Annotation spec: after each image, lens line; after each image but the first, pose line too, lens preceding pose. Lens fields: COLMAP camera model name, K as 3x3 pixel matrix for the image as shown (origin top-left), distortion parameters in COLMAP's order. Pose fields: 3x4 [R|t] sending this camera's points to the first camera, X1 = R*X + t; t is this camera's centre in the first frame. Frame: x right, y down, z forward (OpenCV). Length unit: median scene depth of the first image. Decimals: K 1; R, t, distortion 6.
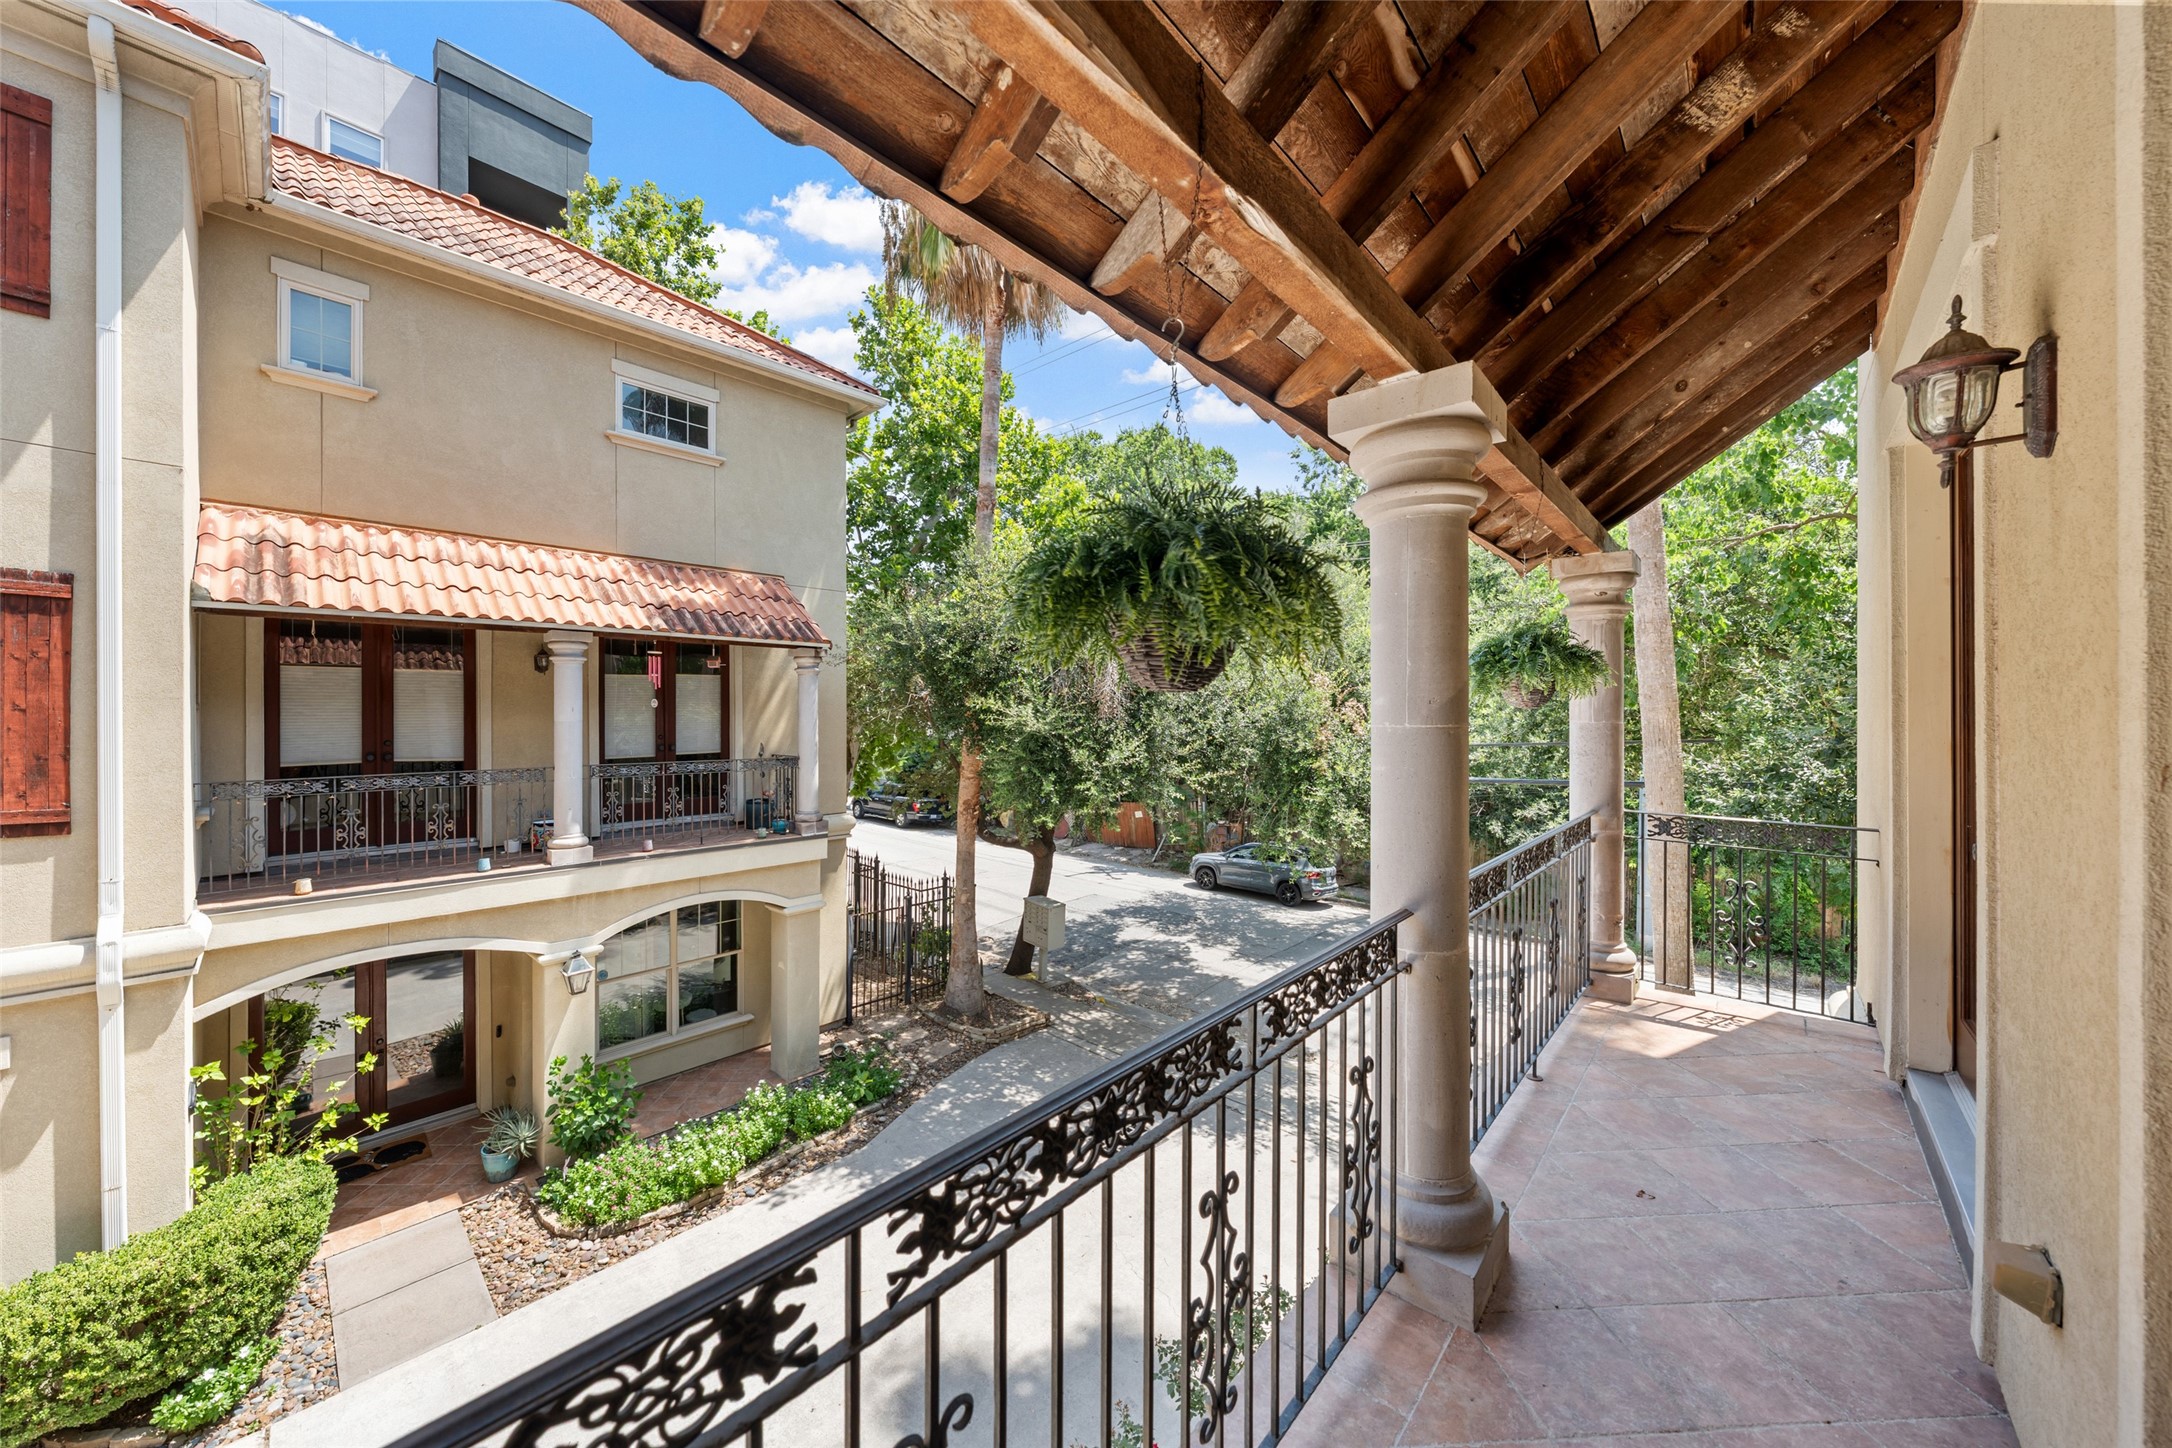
lens RADIAL K [[750.7, 0, 1083.8], [0, 750.7, 723.0], [0, 0, 1]] dist [-0.002335, 0.000282]
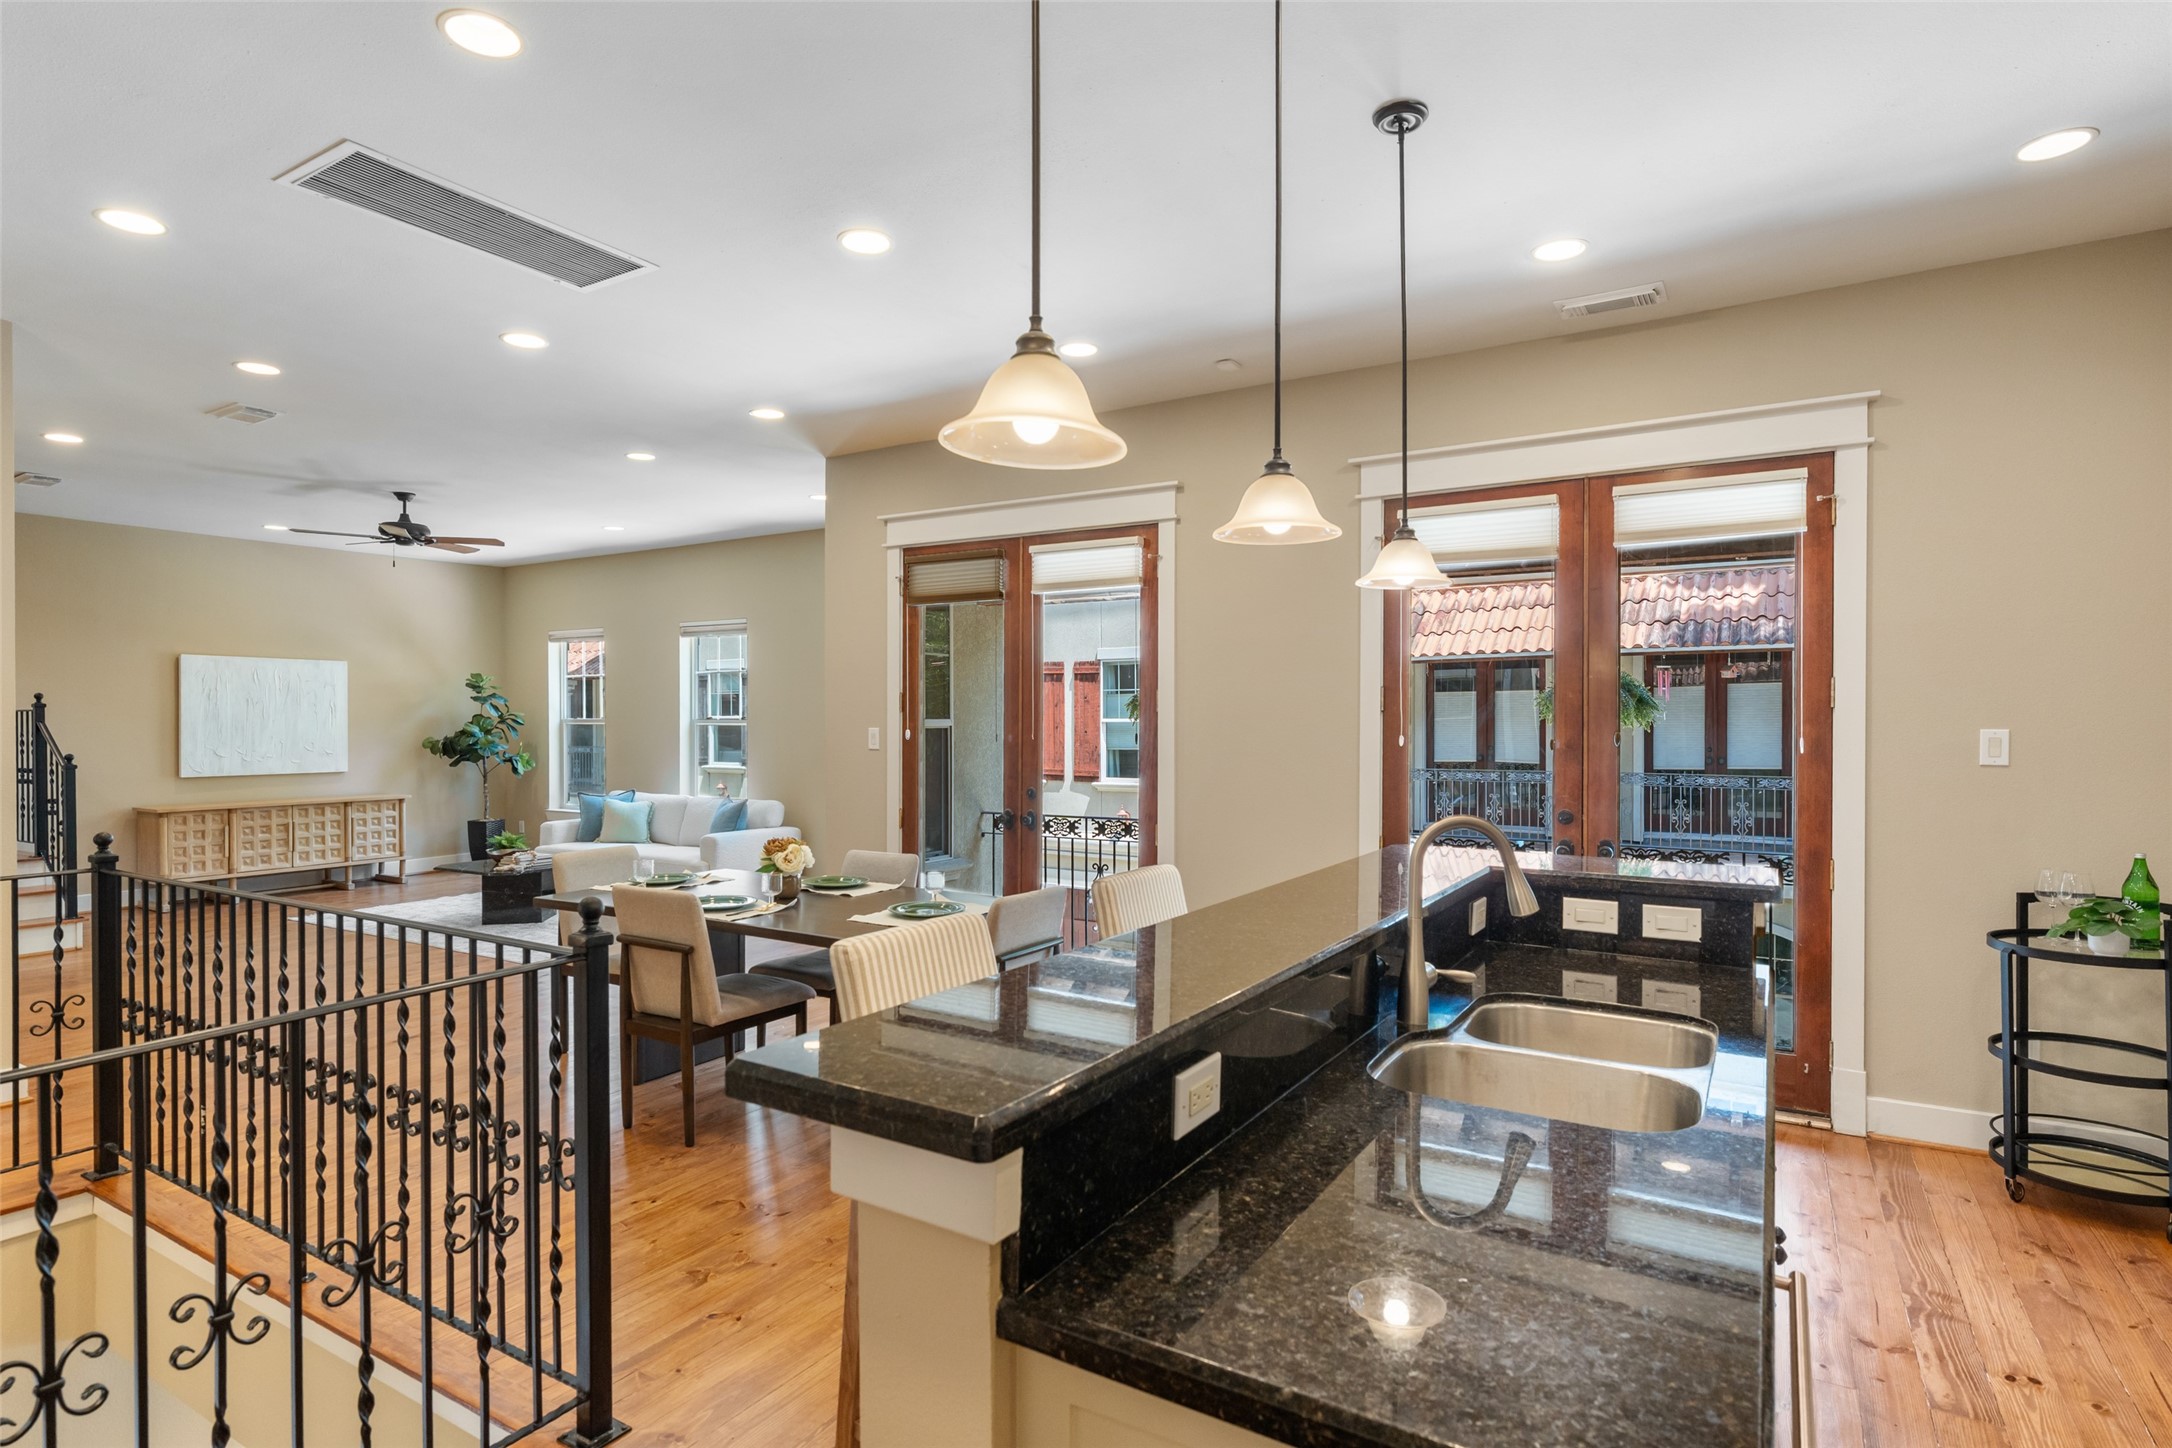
lens RADIAL K [[1107.4, 0, 1084.7], [0, 1107.4, 722.9], [0, 0, 1]] dist [0.018277, -0.000872]
pose [[0.195538, 0.005130, -0.980683, 0.725154], [-0.010433, 0.999941, 0.003151, -0.011375], [0.980641, 0.009615, 0.195580, -0.066076]]
